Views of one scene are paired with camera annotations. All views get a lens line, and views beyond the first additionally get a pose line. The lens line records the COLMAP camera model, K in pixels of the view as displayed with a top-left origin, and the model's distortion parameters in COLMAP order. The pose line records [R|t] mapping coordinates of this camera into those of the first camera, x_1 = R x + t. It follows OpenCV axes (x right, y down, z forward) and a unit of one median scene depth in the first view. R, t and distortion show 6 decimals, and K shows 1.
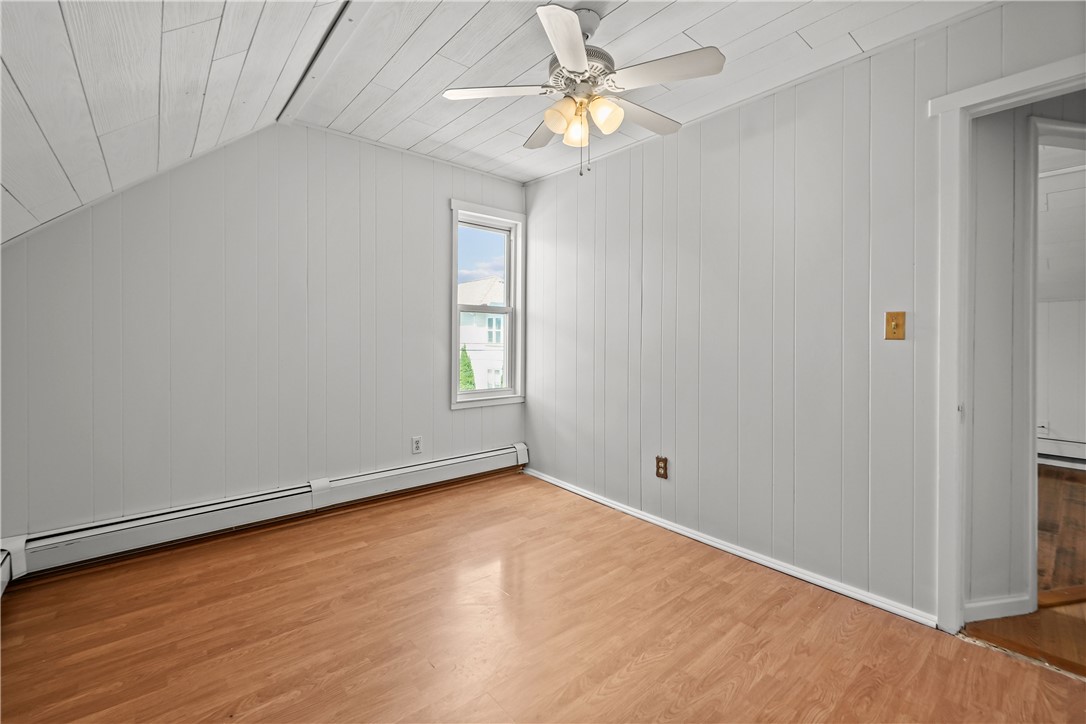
lens RADIAL K [[471.2, 0, 549.8], [0, 471.2, 343.0], [0, 0, 1]] dist [0.000914, 0.001233]
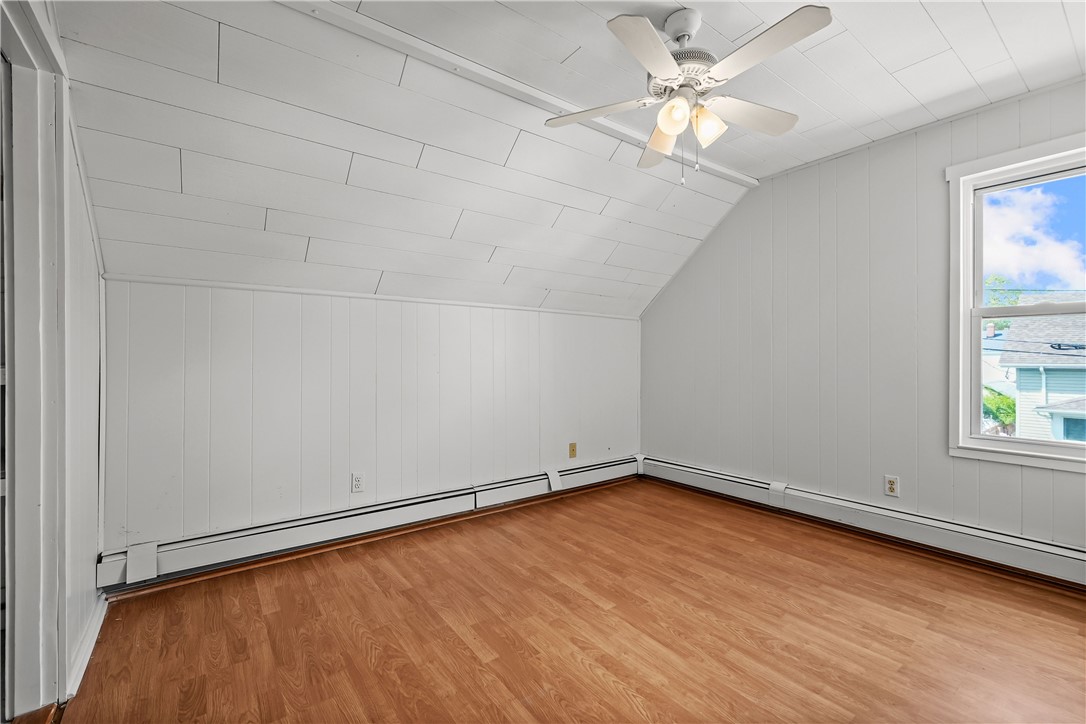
lens RADIAL K [[469.8, 0, 555.8], [0, 469.8, 361.9], [0, 0, 1]] dist [-0.000365, 0.000148]
pose [[-0.066803, -0.000023, -0.997766, 0.725476], [-0.009921, 0.999951, 0.000642, 0.002831], [0.997717, 0.009942, -0.066800, 0.571705]]
